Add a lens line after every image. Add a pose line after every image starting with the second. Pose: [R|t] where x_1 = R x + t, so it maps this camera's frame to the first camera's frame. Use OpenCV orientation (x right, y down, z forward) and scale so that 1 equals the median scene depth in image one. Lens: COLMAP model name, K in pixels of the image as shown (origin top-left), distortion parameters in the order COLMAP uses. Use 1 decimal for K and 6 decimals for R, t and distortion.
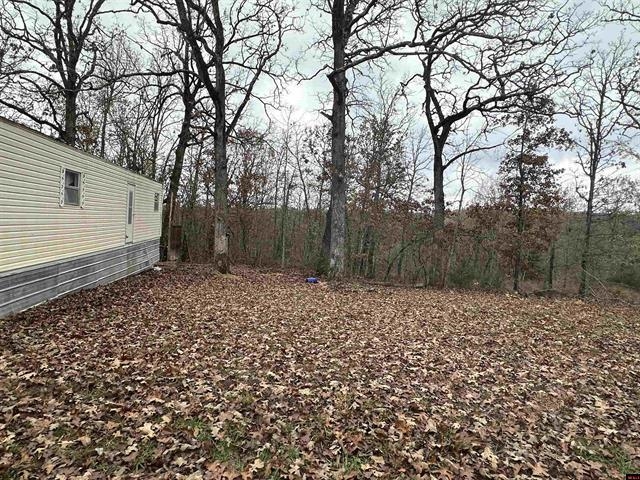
lens RADIAL K [[391.7, 0, 315.1], [0, 391.7, 239.4], [0, 0, 1]] dist [-0.004897, 0.000607]
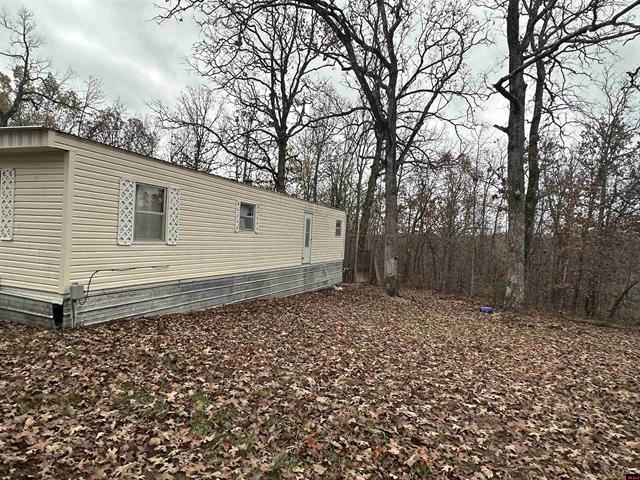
lens RADIAL K [[391.7, 0, 315.1], [0, 391.7, 239.4], [0, 0, 1]] dist [-0.004897, 0.000607]
pose [[0.861856, -0.011790, -0.507016, 0.198536], [-0.022717, 0.997829, -0.061820, 0.013196], [0.506644, 0.064798, 0.859717, 0.031577]]
